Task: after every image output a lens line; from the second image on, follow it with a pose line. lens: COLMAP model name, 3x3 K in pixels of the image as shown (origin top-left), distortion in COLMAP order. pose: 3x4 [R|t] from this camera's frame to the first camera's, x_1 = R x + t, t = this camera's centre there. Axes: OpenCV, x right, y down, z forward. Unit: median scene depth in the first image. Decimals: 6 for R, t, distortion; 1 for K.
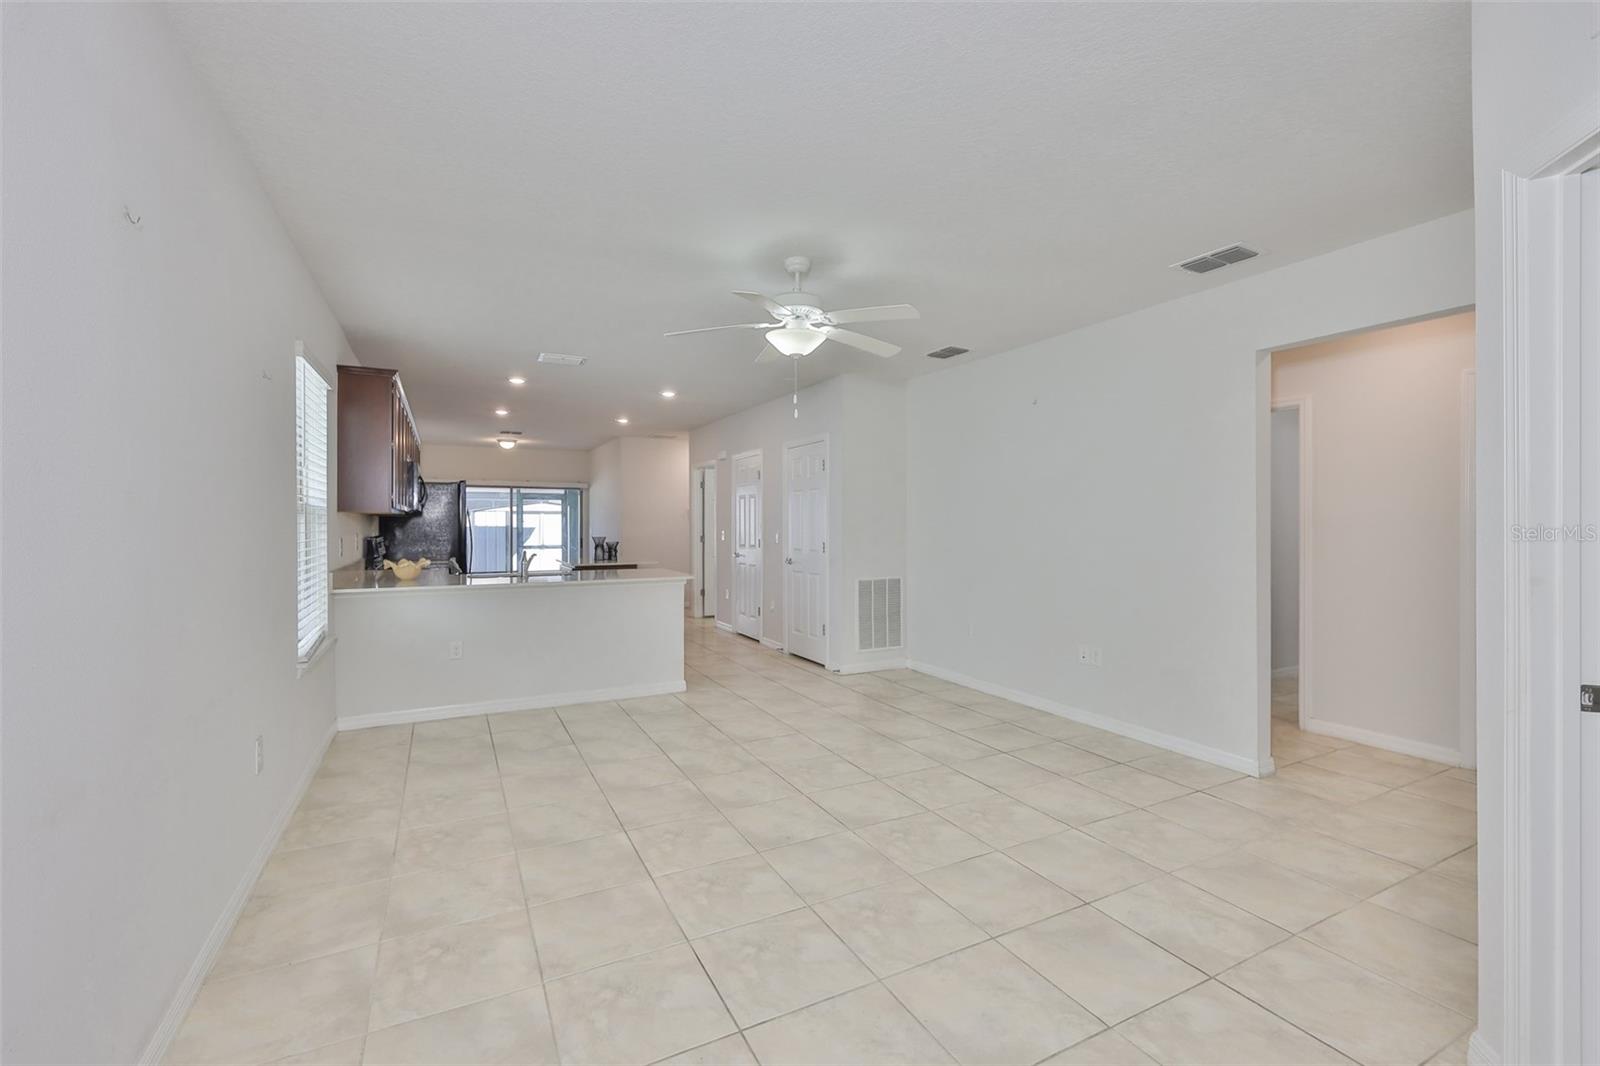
lens RADIAL K [[684.5, 0, 799.5], [0, 684.5, 534.5], [0, 0, 1]] dist [-0.002074, 0.000100]
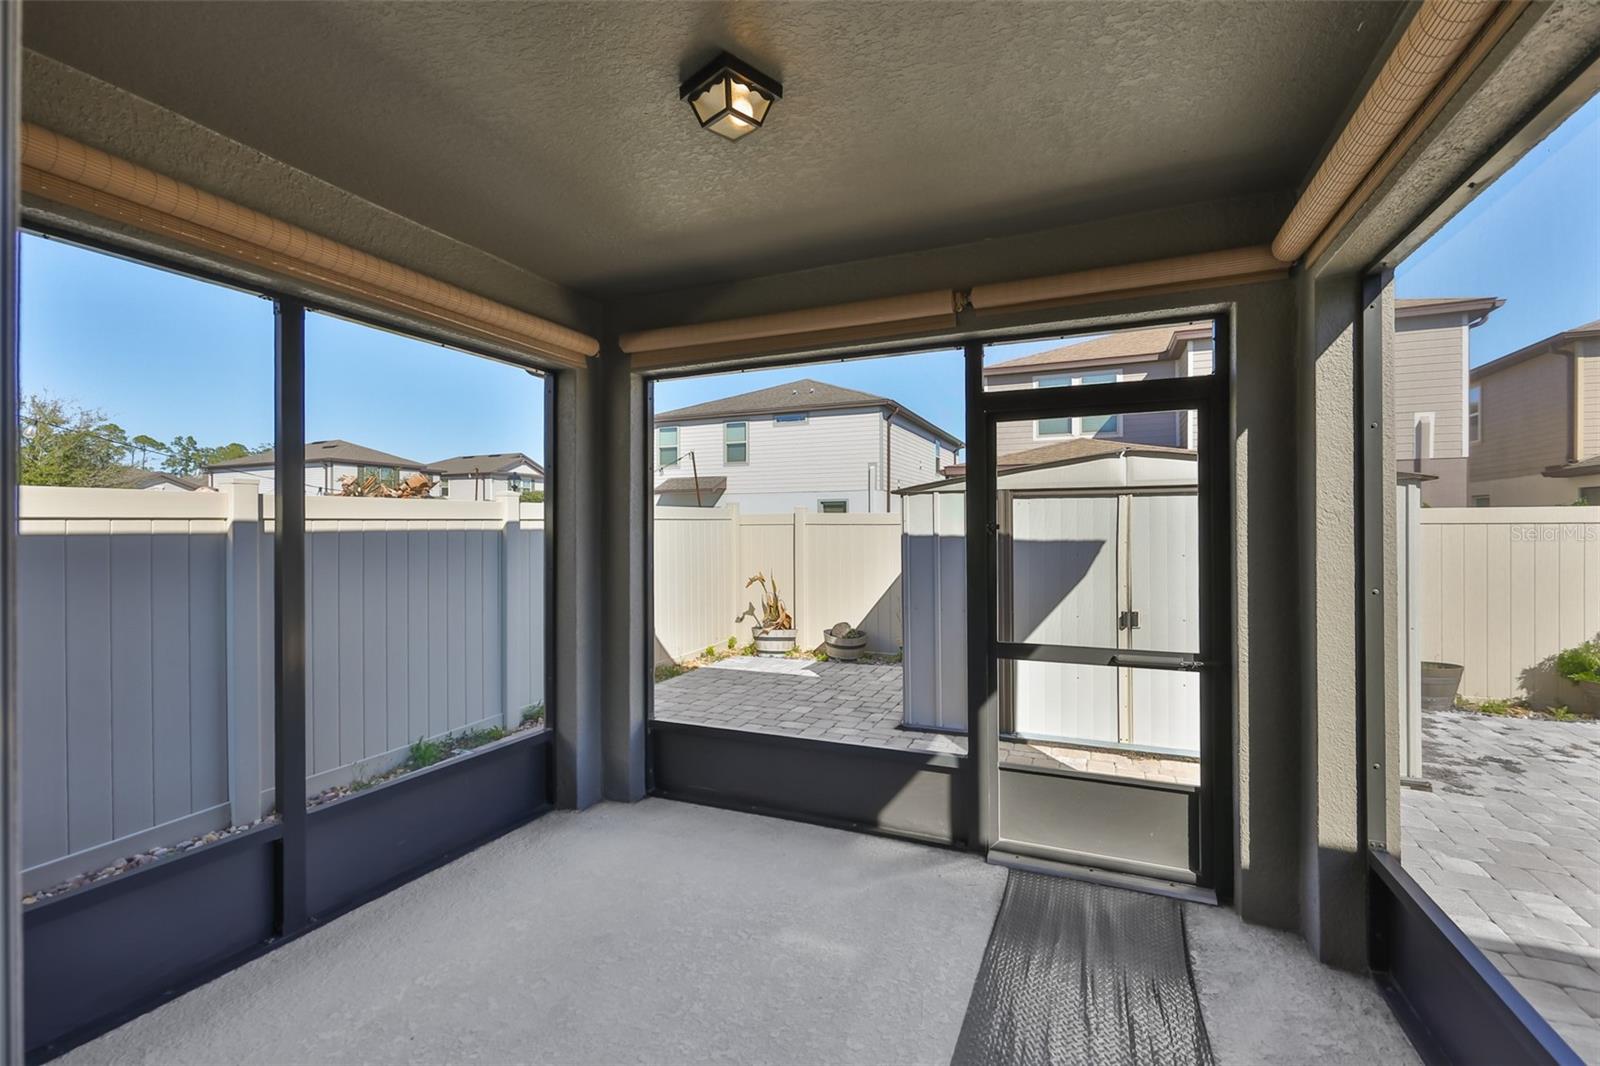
lens RADIAL K [[684.5, 0, 803.1], [0, 684.5, 527.6], [0, 0, 1]] dist [-0.002074, 0.000100]
pose [[0.632868, -0.003356, -0.774253, -0.566515], [-0.001049, 0.999986, -0.005191, -0.038000], [0.774259, 0.004097, 0.632855, 1.655030]]
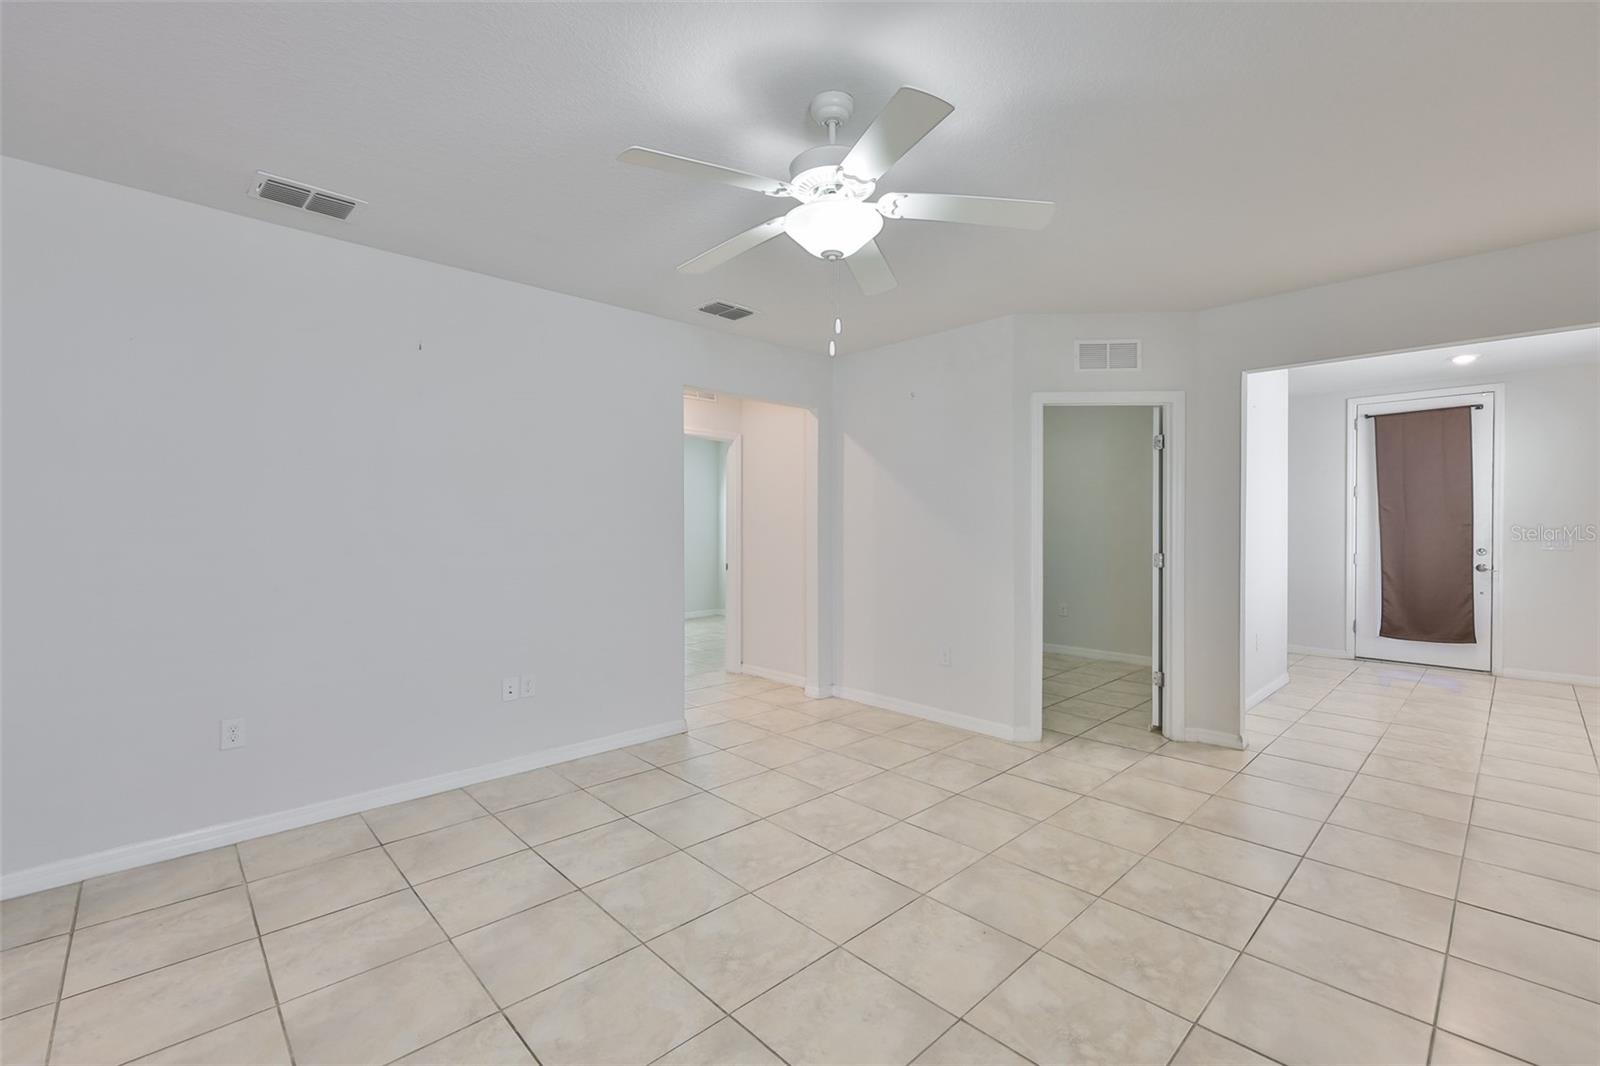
lens RADIAL K [[684.5, 0, 795.4], [0, 684.5, 530.5], [0, 0, 1]] dist [-0.002074, 0.000100]
pose [[-0.271741, -0.009867, 0.962320, -0.274840], [0.015844, 0.999766, 0.014725, -0.009988], [-0.962240, 0.019249, -0.271521, 0.553932]]
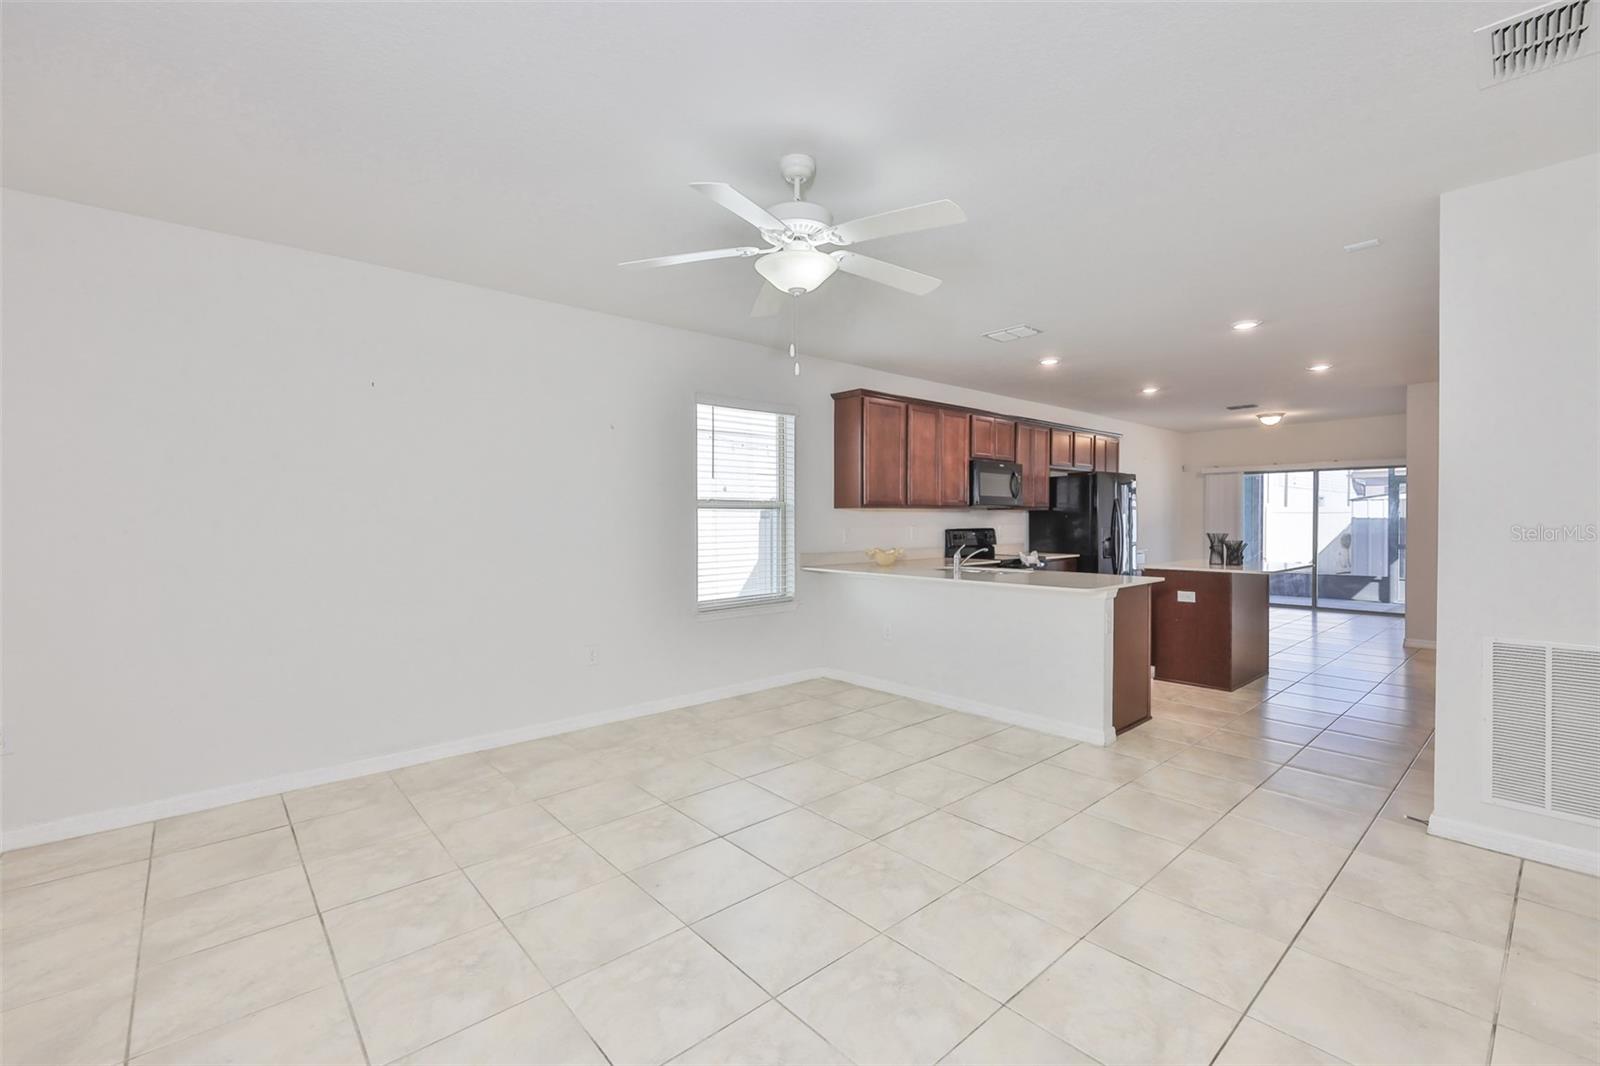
lens RADIAL K [[684.5, 0, 810.2], [0, 684.5, 520.7], [0, 0, 1]] dist [-0.002074, 0.000100]
pose [[0.250470, 0.003337, -0.968119, 0.334843], [-0.013687, 0.999906, -0.000095, -0.004407], [0.968028, 0.013274, 0.250492, 0.379756]]
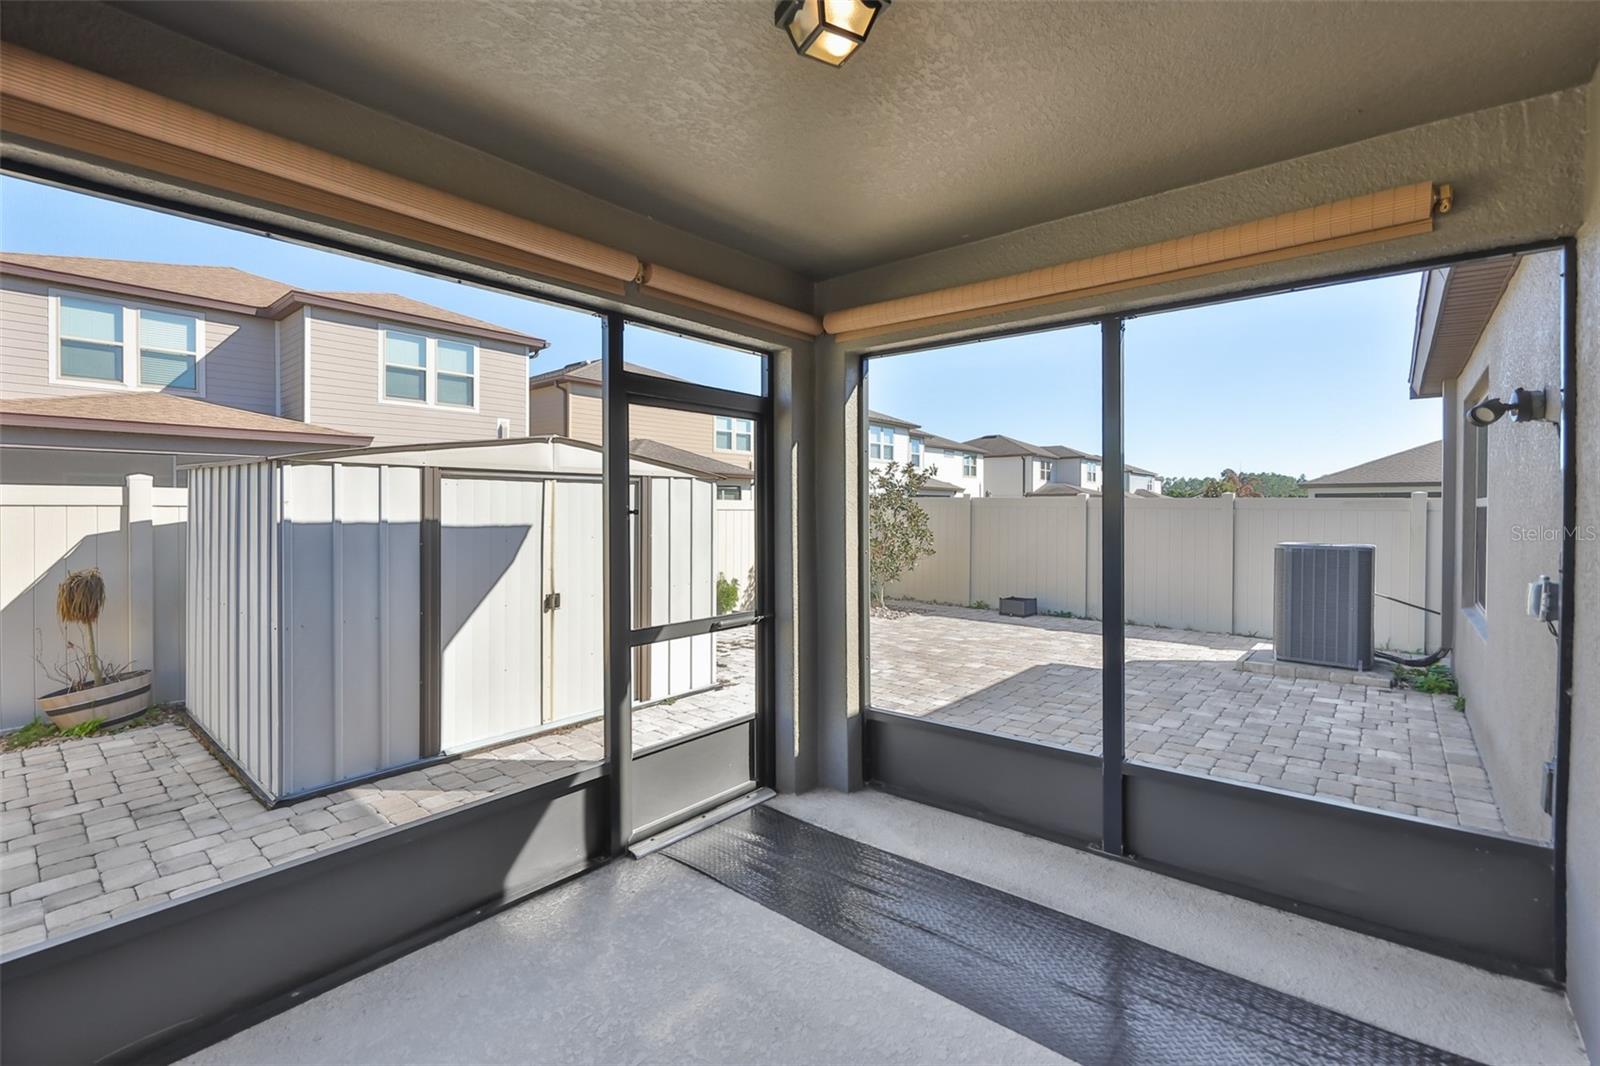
lens RADIAL K [[684.5, 0, 814.8], [0, 684.5, 509.3], [0, 0, 1]] dist [-0.002074, 0.000100]
pose [[0.925647, 0.000292, 0.378388, -0.849759], [0.002212, 0.999978, -0.006183, -0.039381], [-0.378382, 0.006561, 0.925626, 1.598076]]
